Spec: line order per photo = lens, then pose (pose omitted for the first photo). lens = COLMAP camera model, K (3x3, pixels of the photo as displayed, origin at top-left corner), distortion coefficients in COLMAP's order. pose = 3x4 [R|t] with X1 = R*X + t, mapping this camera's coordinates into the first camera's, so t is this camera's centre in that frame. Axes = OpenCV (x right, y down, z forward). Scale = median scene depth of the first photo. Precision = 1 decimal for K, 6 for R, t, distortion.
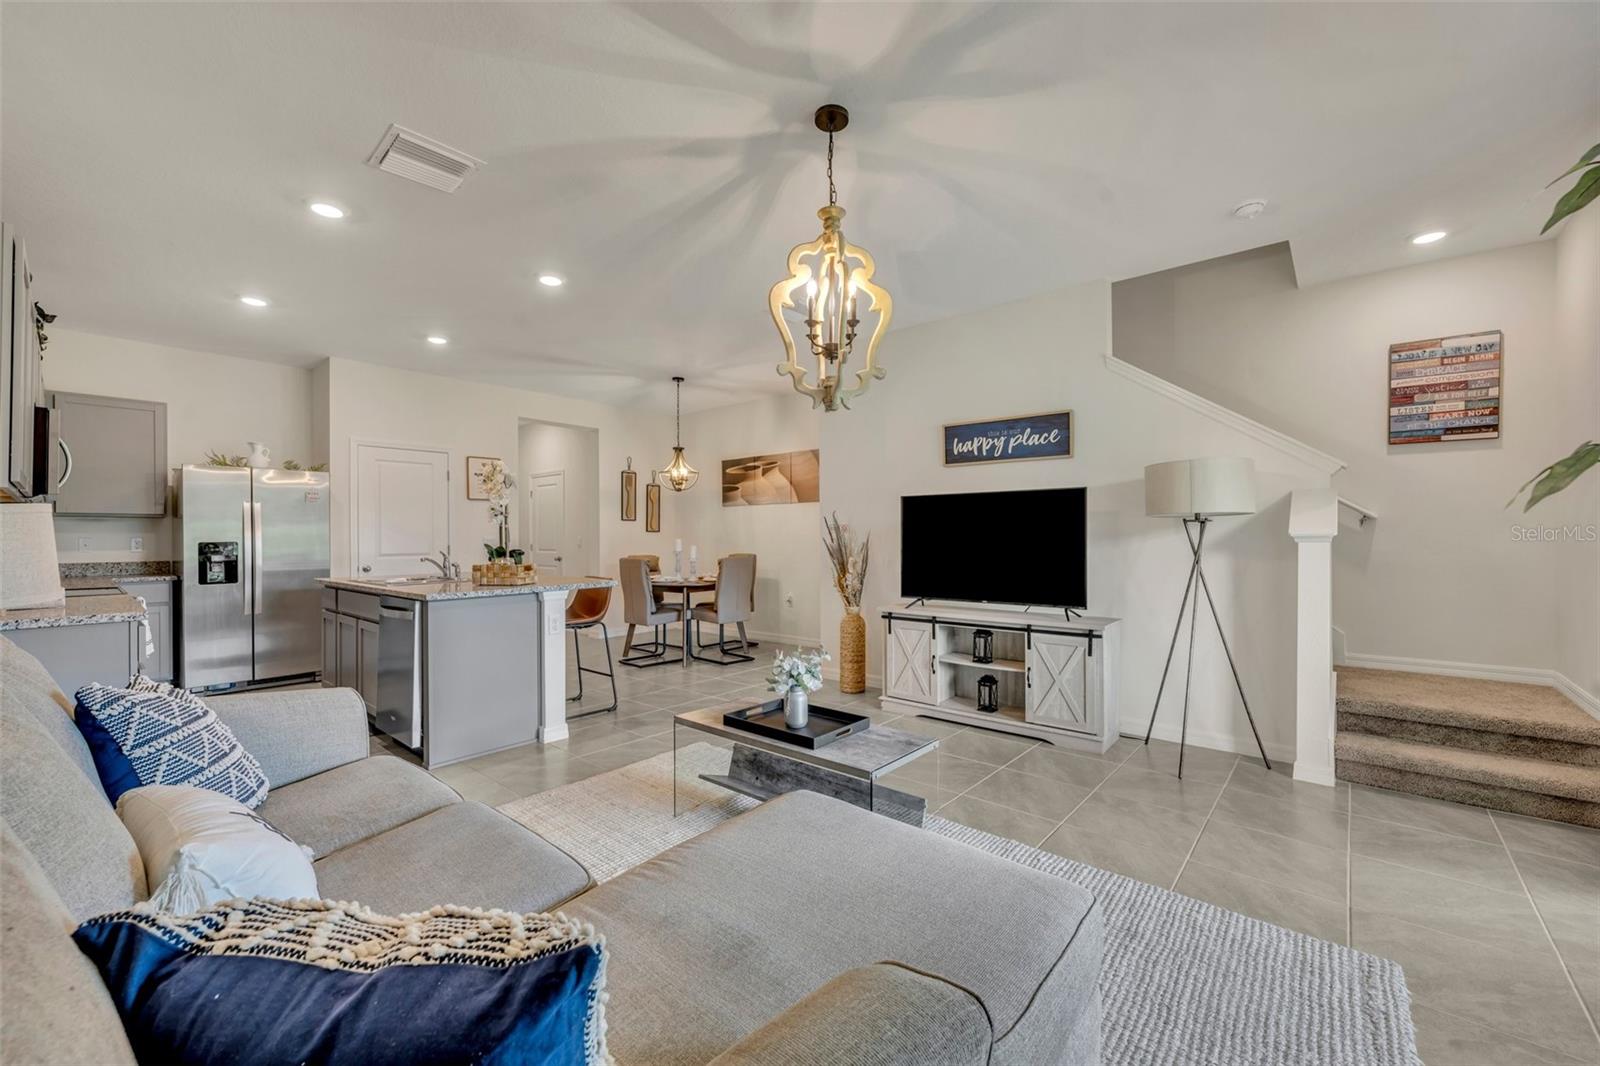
lens RADIAL K [[645.8, 0, 794.3], [0, 645.8, 536.4], [0, 0, 1]] dist [-0.006974, 0.000404]
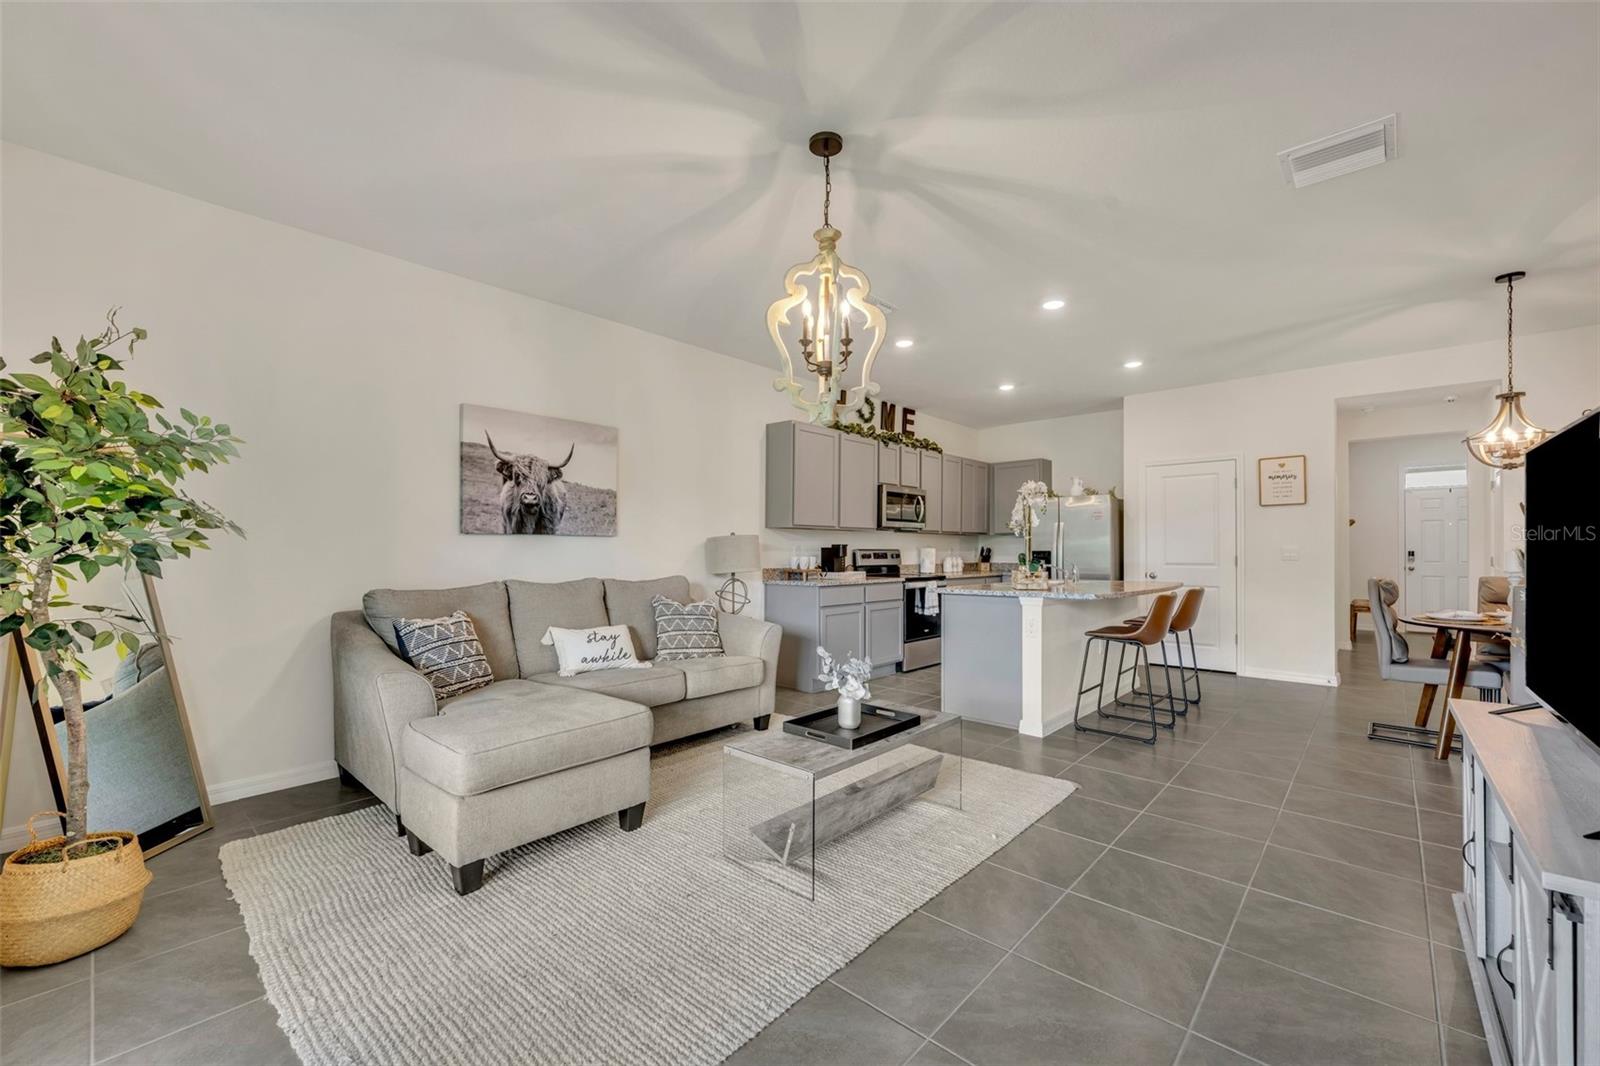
lens RADIAL K [[635.1, 0, 795.1], [0, 635.1, 547.0], [0, 0, 1]] dist [-0.002969, 0.000196]
pose [[-0.030247, -0.000133, -0.999542, 0.528252], [0.000619, 1.000000, -0.000152, -0.000056], [0.999542, -0.000623, -0.030246, 0.478501]]
